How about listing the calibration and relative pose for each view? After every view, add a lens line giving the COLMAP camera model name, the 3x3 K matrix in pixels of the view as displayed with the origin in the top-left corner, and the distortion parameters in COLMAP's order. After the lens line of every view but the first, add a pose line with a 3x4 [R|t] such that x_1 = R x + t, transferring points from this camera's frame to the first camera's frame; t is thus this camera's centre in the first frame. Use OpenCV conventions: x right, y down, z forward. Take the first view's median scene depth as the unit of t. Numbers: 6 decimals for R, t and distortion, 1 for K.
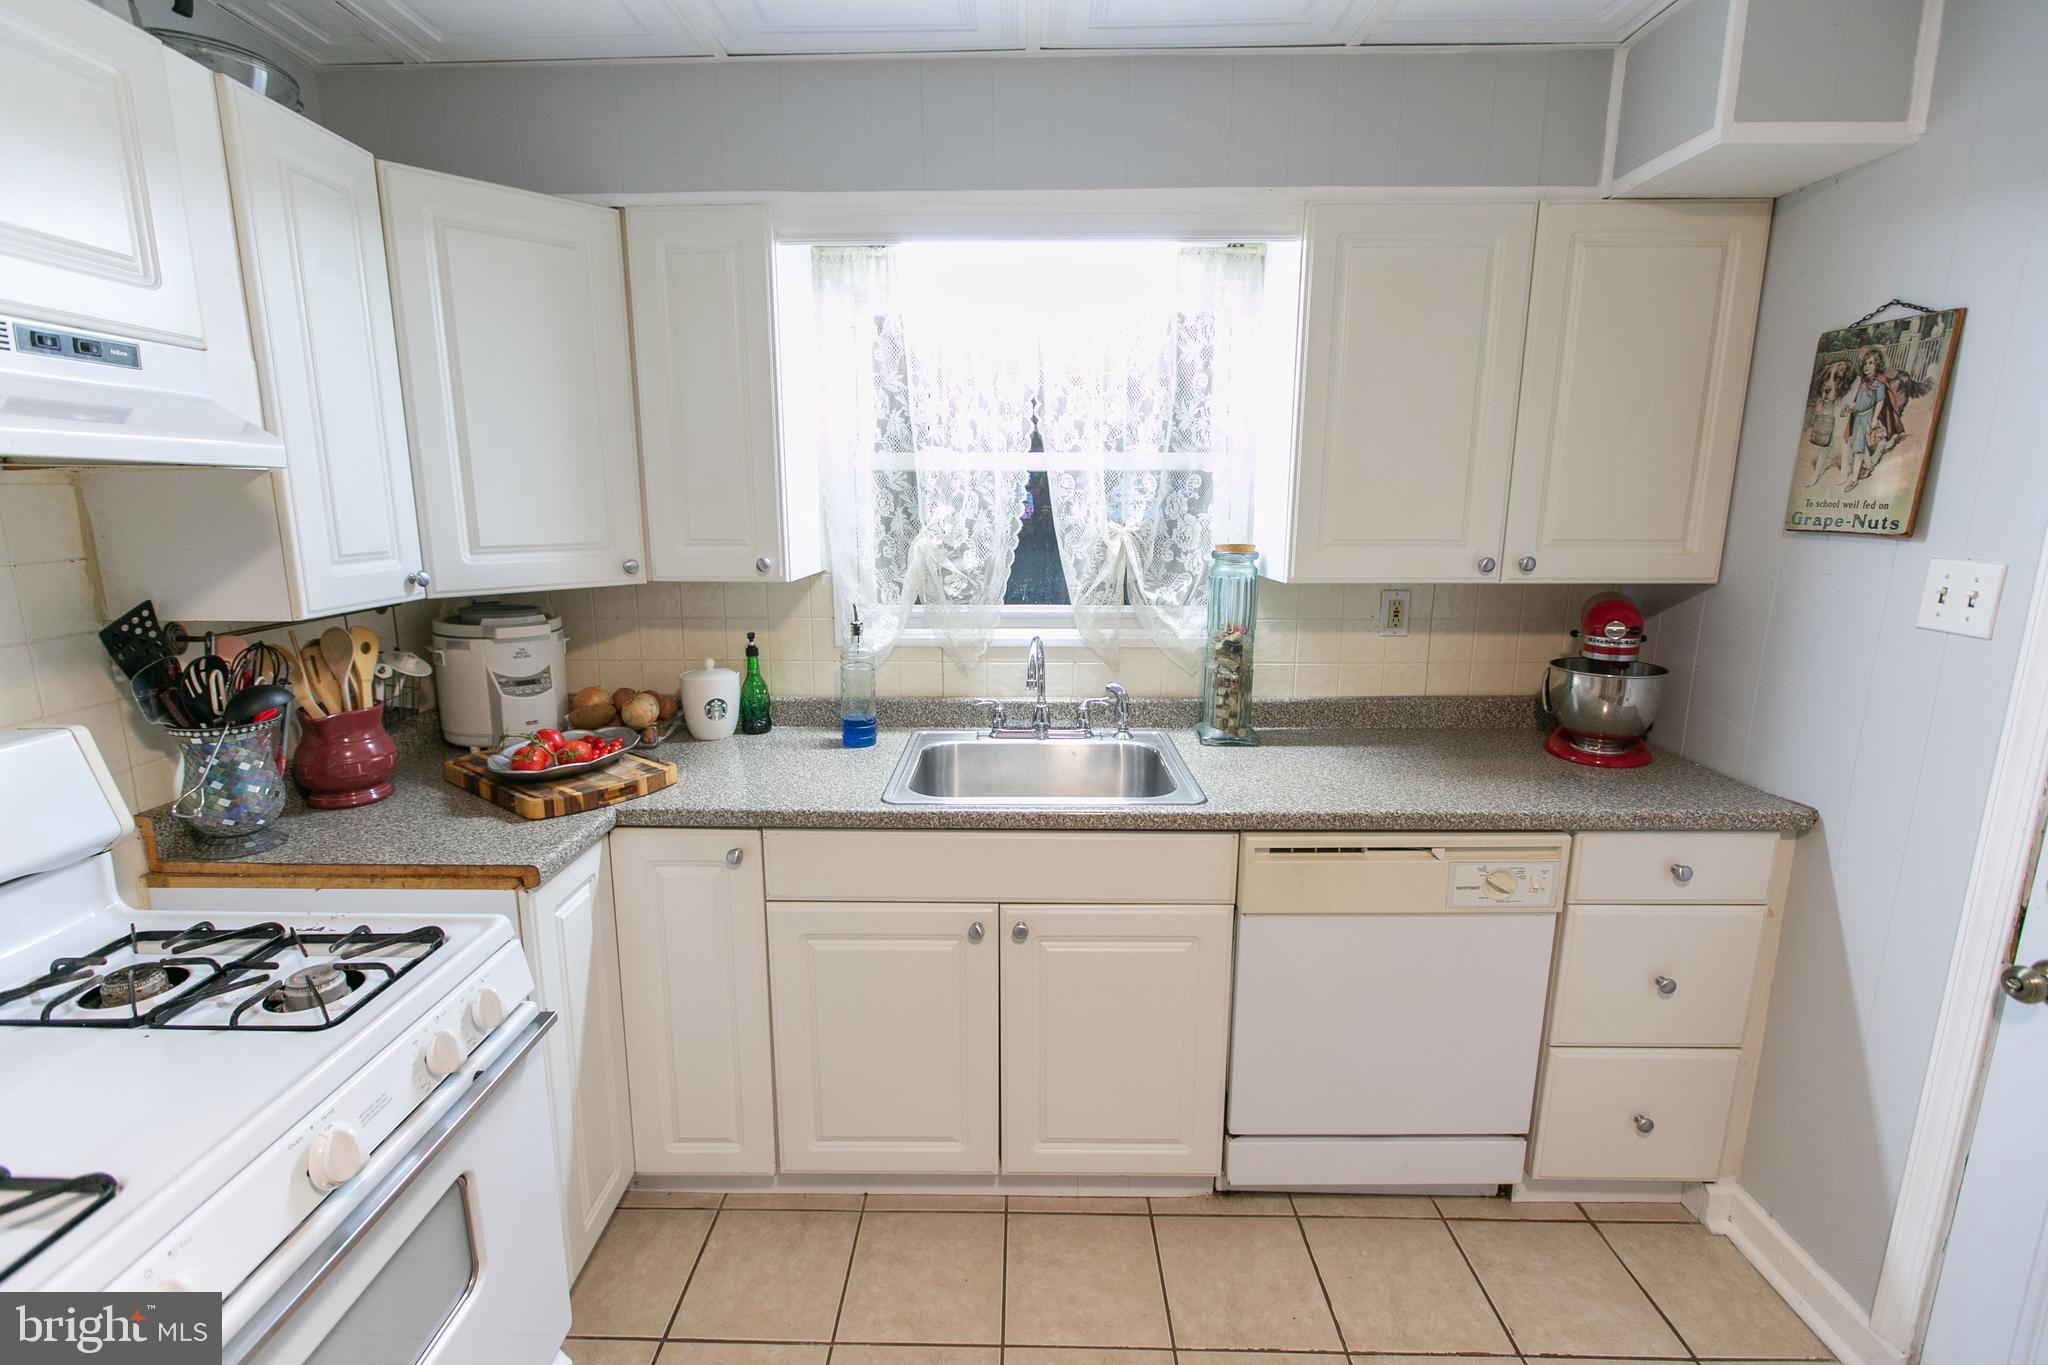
lens RADIAL K [[908.2, 0, 1007.9], [0, 908.2, 672.7], [0, 0, 1]] dist [-0.002877, 0.000088]
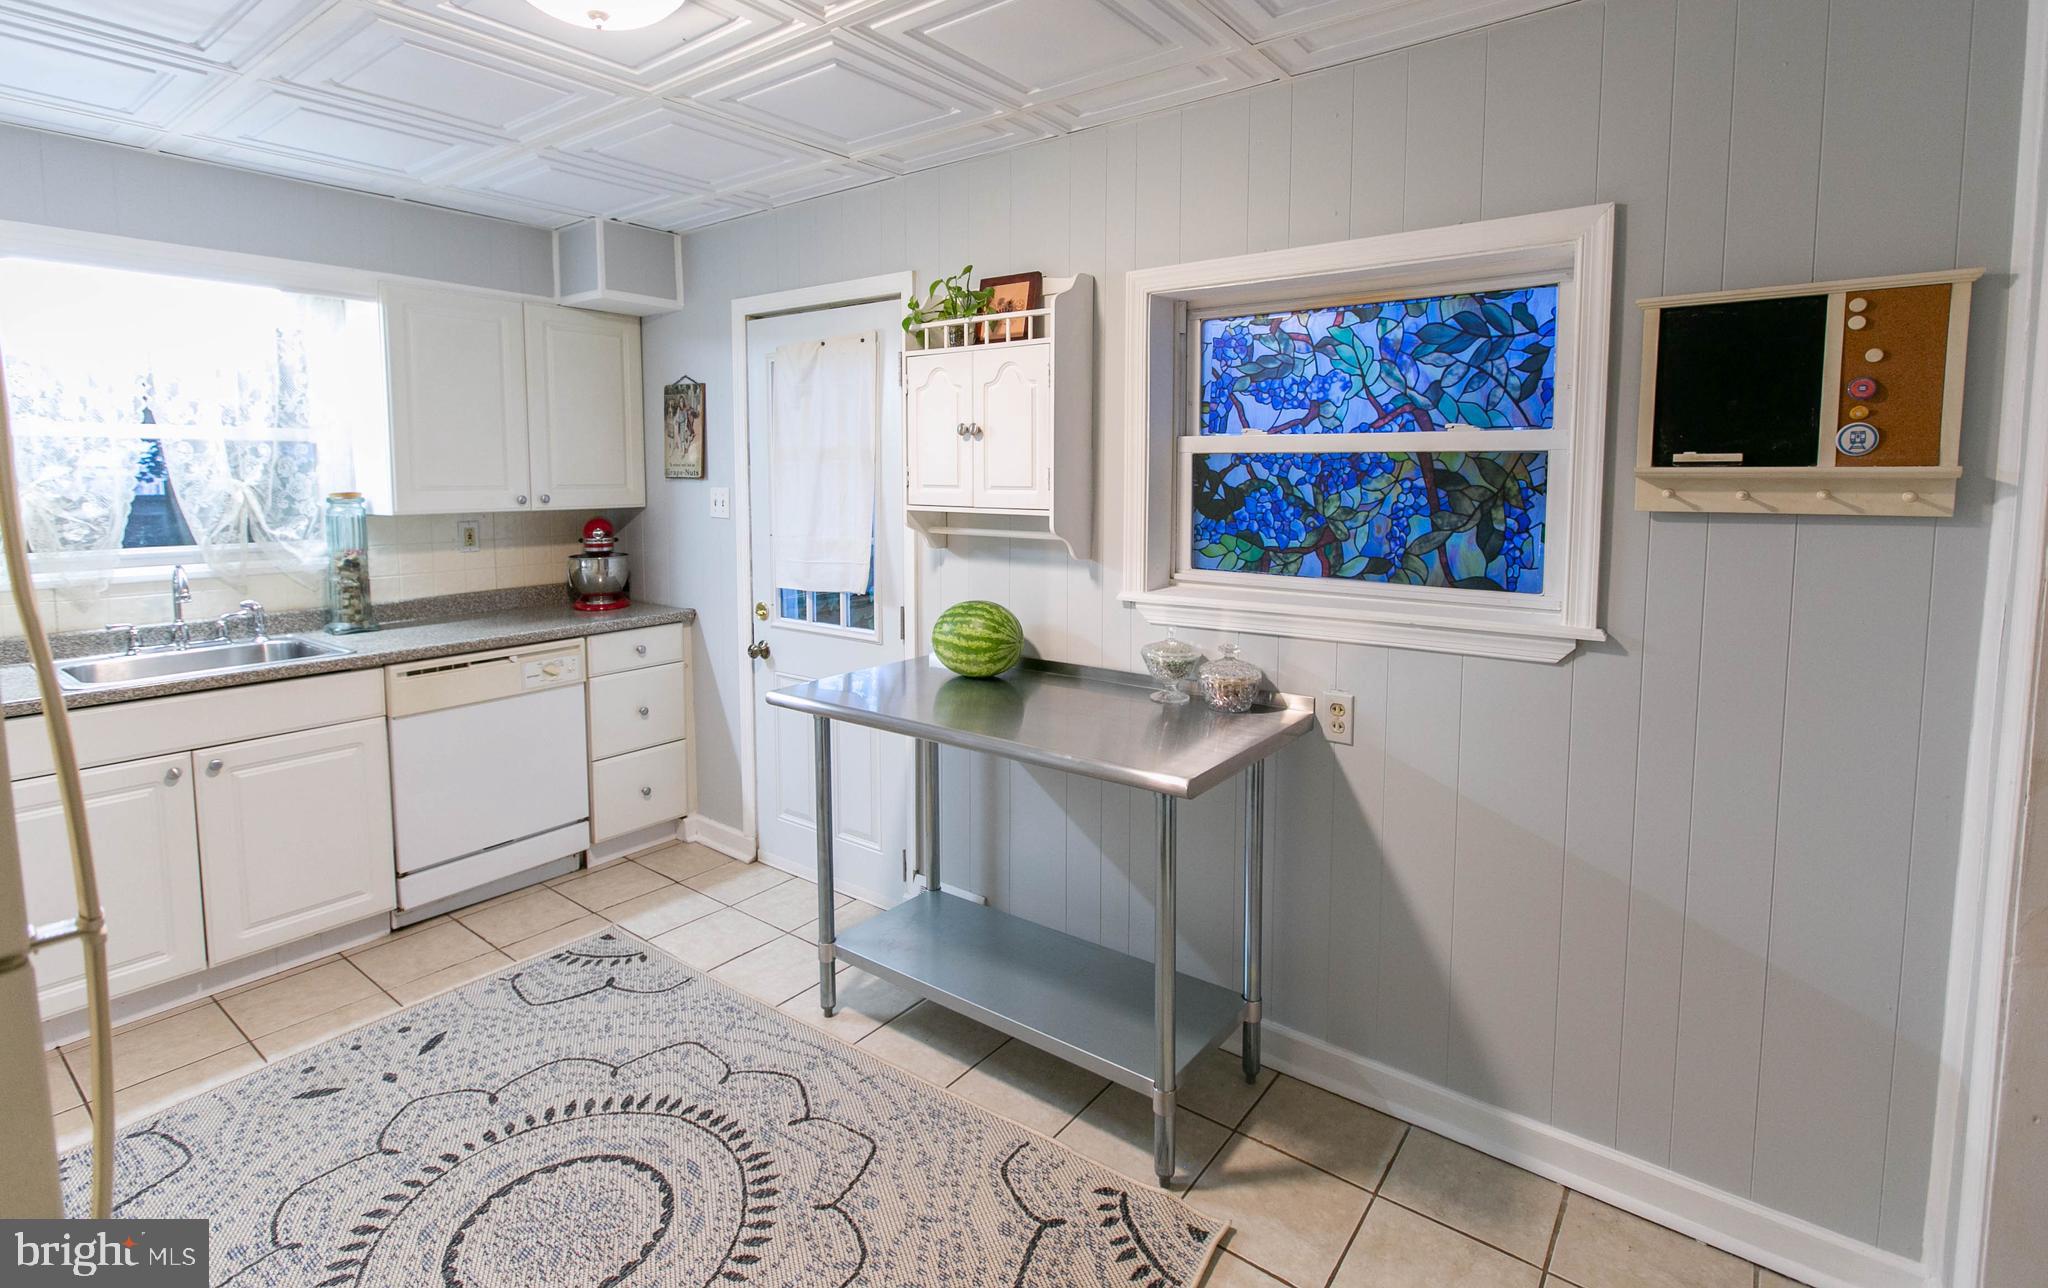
lens RADIAL K [[955.9, 0, 1028.1], [0, 955.9, 548.1], [0, 0, 1]] dist [-0.007871, -0.000801]
pose [[0.588709, -0.063635, 0.805836, -0.351080], [0.153937, 0.987479, -0.034480, 0.172377], [-0.793552, 0.144347, 0.591134, -0.776077]]
